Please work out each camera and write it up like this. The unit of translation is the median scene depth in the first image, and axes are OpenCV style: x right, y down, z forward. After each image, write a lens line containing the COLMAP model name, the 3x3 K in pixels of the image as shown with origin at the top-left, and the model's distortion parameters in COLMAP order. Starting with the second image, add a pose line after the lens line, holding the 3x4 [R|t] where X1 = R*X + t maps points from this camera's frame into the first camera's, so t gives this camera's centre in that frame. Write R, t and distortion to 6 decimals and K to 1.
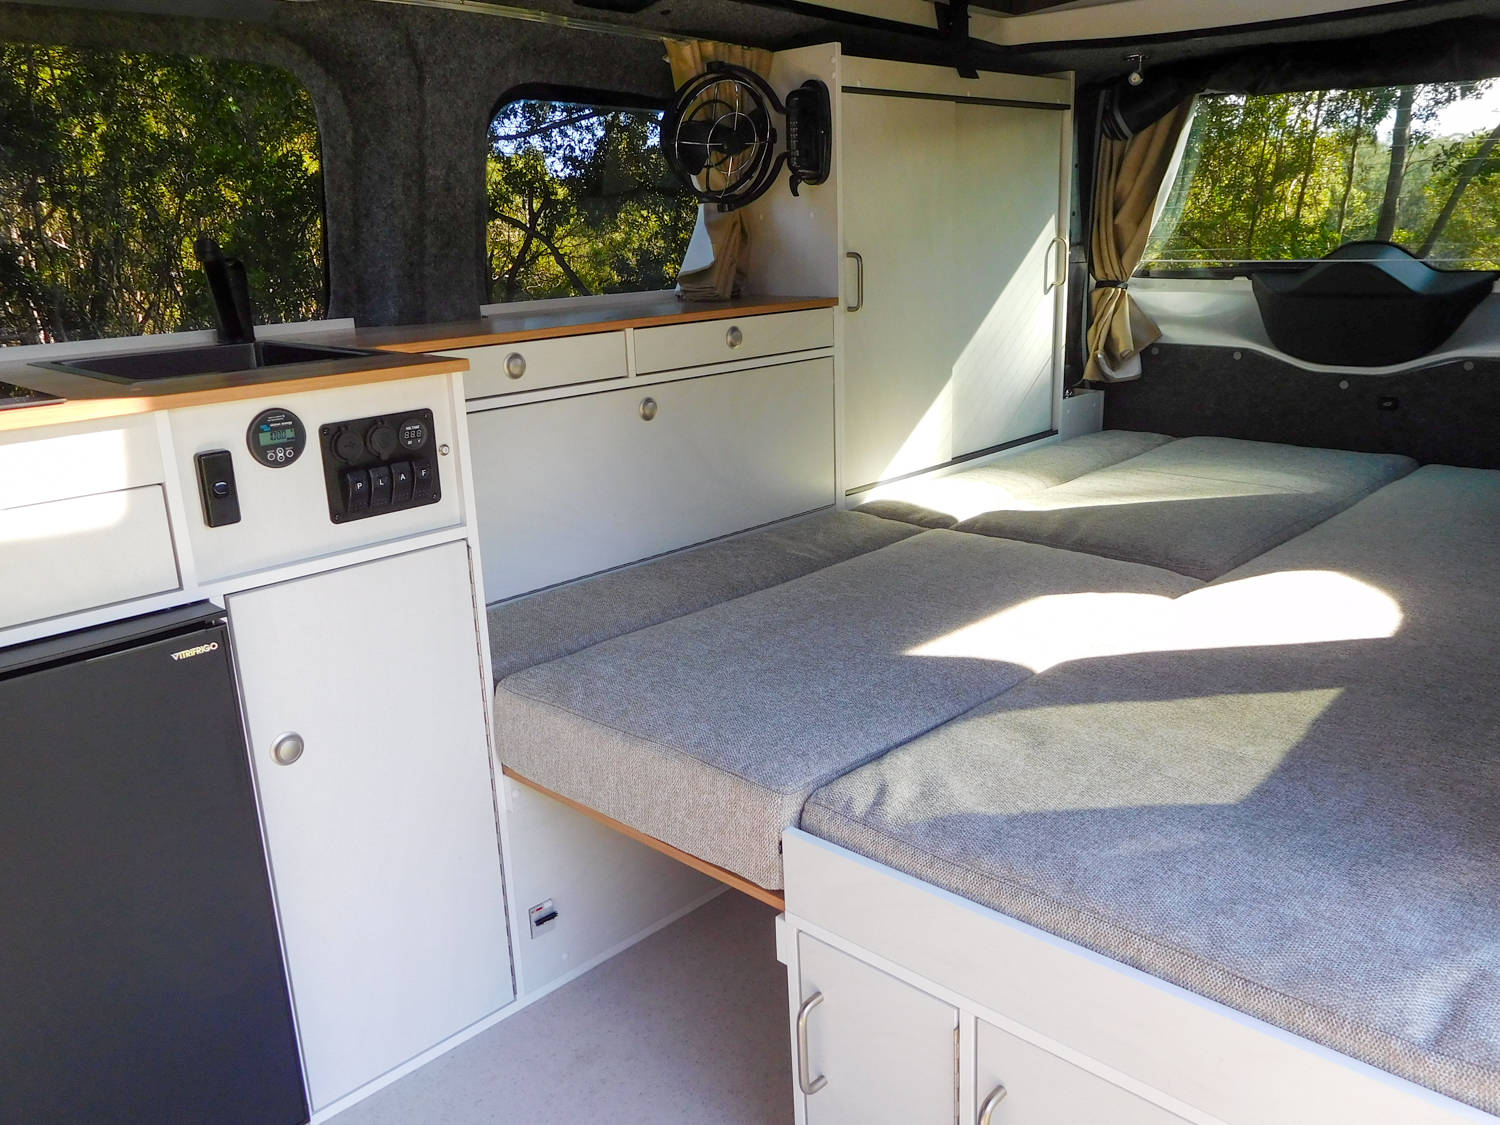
lens RADIAL K [[1198.6, 0, 733.3], [0, 1198.6, 568.5], [0, 0, 1]] dist [-0.006214, 0.000260]
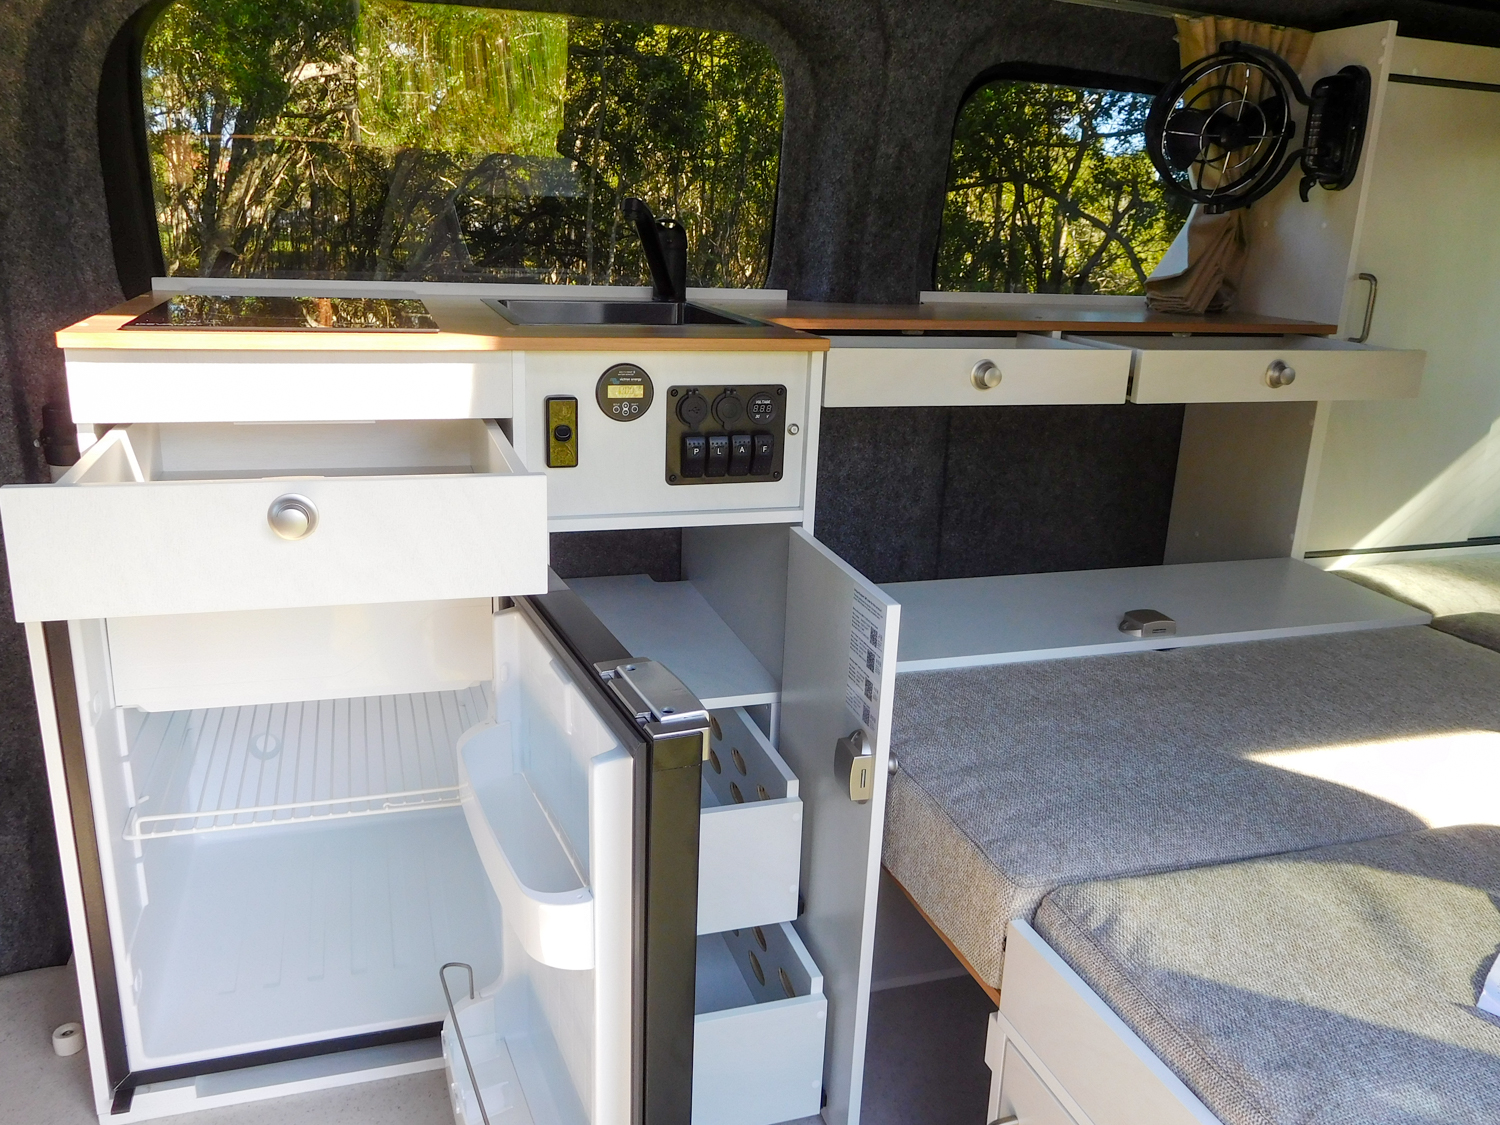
lens RADIAL K [[1181.6, 0, 747.0], [0, 1181.6, 563.5], [0, 0, 1]] dist [-0.012054, 0.011606]
pose [[0.887605, 0.194212, -0.417659, 0.114214], [-0.193071, 0.980132, 0.045450, -0.022523], [0.418188, 0.040296, 0.907466, 0.093923]]
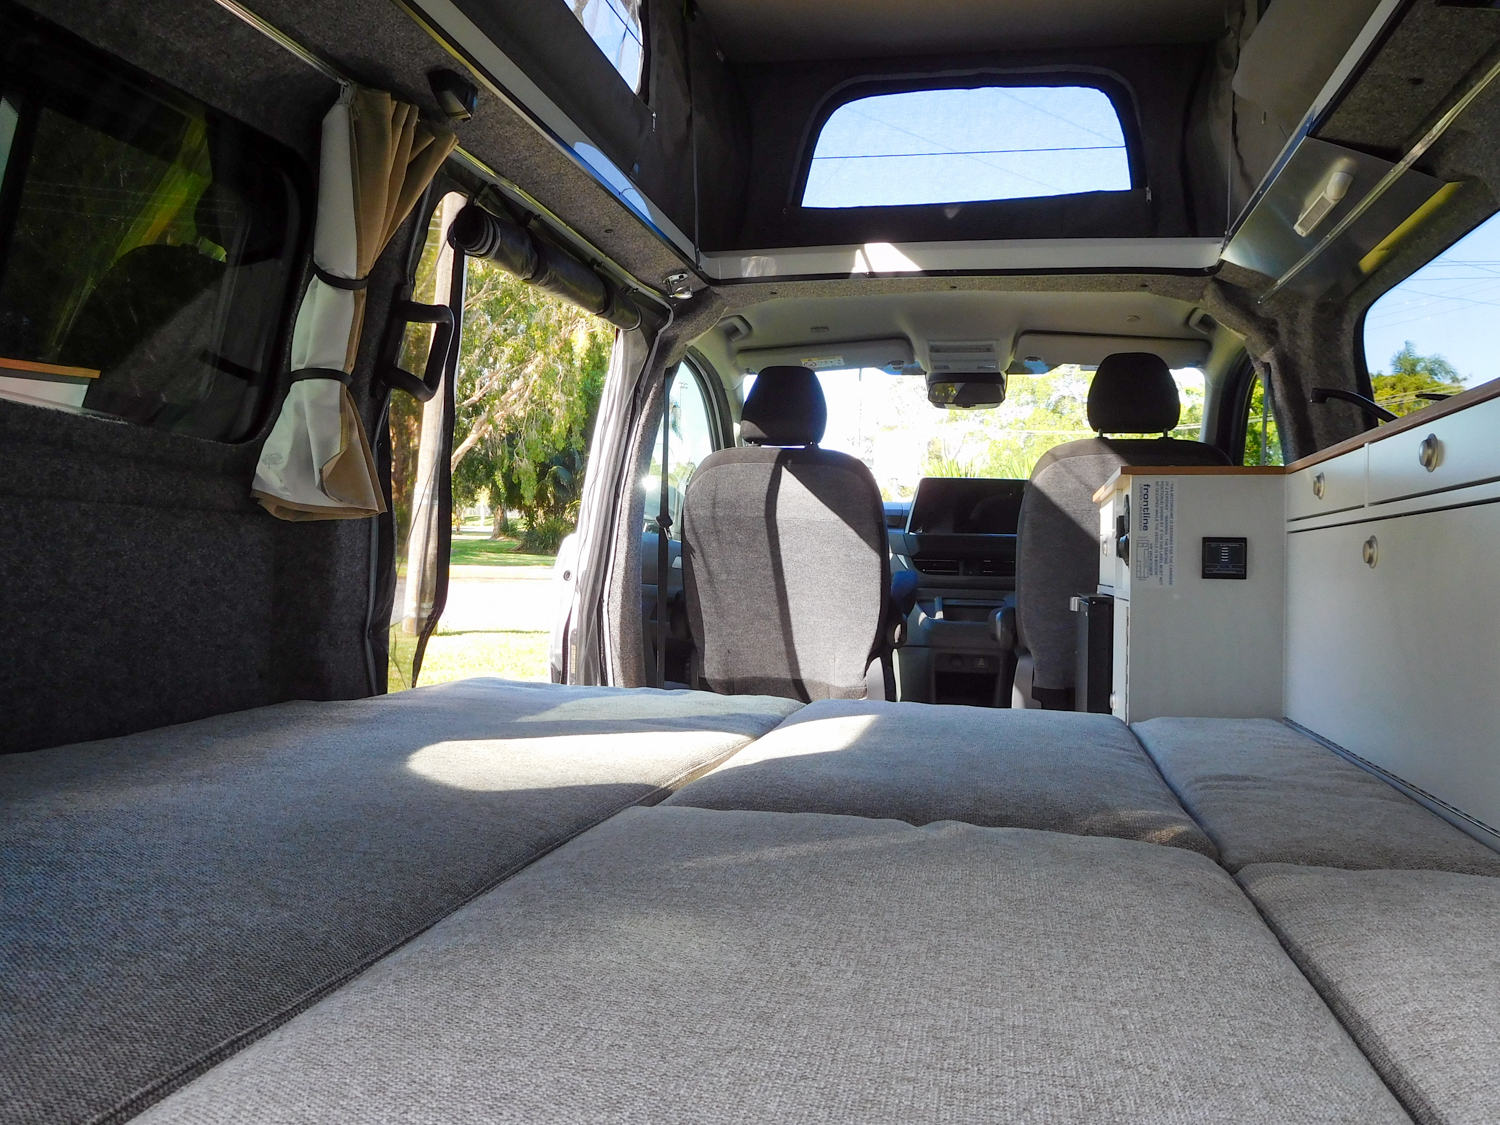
lens RADIAL K [[1181.6, 0, 747.0], [0, 1181.6, 563.5], [0, 0, 1]] dist [-0.012054, 0.011606]
pose [[-0.843043, 0.007812, -0.537789, 0.631353], [-0.147905, 0.957977, 0.245773, -0.244957], [0.517109, 0.286739, -0.806461, 1.374235]]
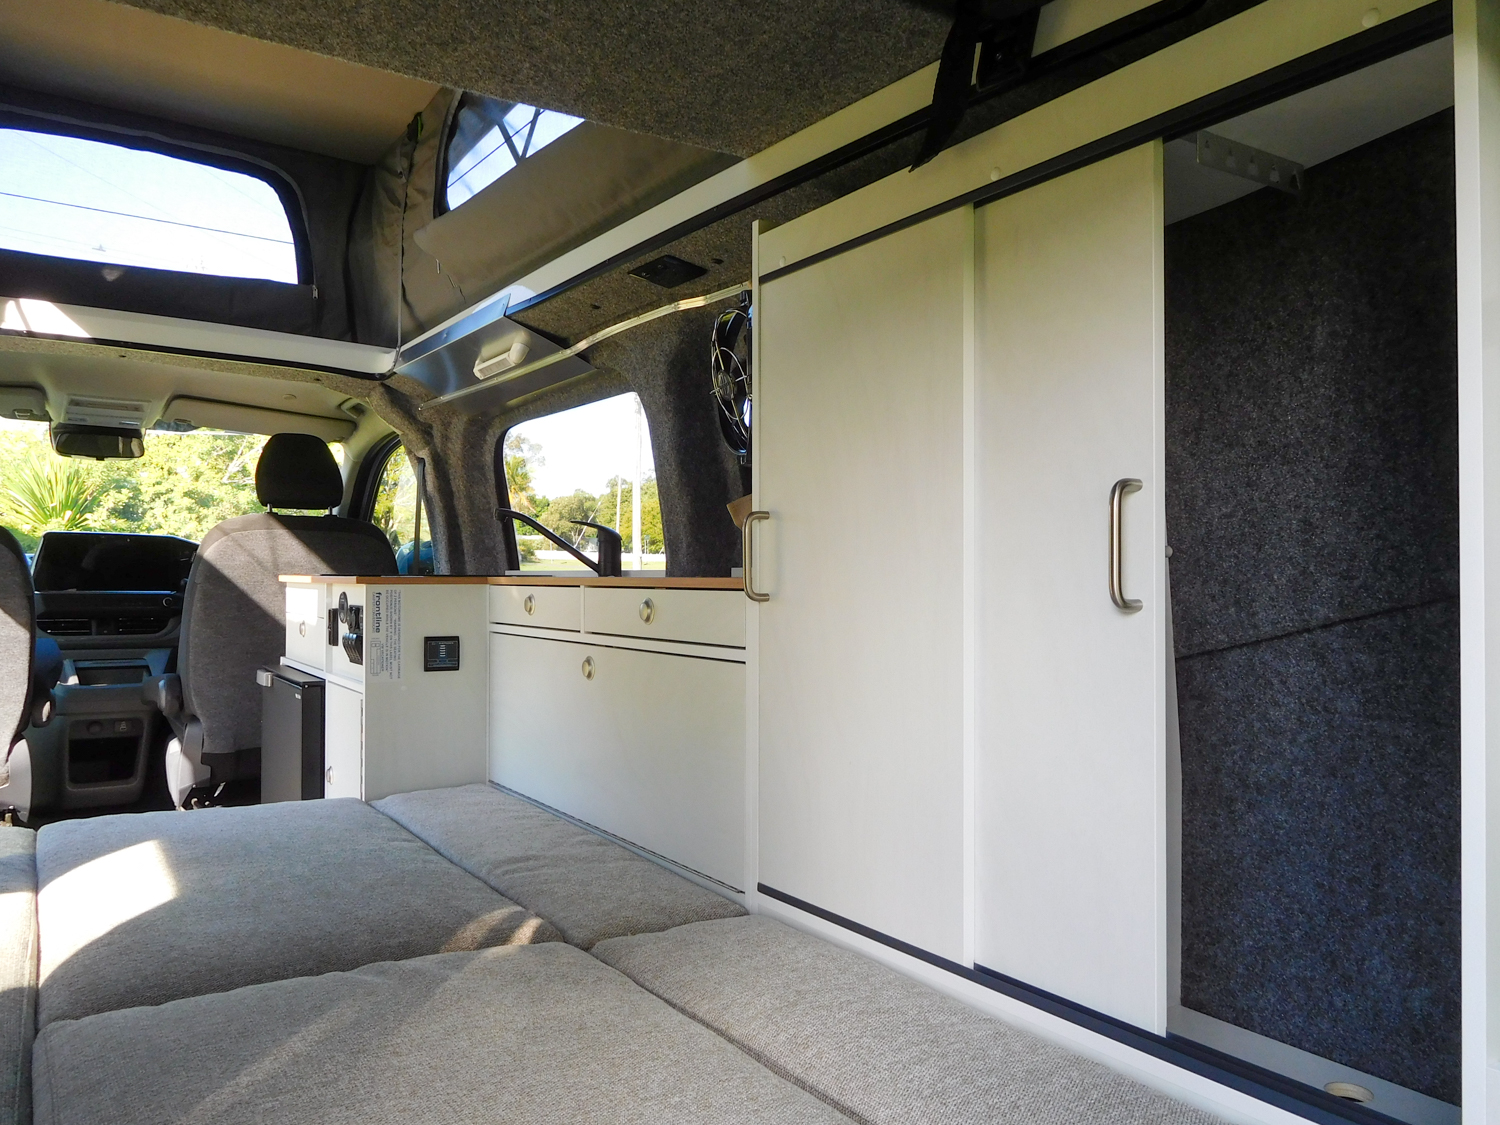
lens RADIAL K [[1131.2, 0, 747.6], [0, 1131.2, 583.0], [0, 0, 1]] dist [-0.014897, -0.005761]
pose [[-0.211706, 0.024892, -0.977016, 0.803110], [-0.274662, 0.957872, 0.083919, -0.312249], [0.937945, 0.286116, -0.195951, 1.275780]]
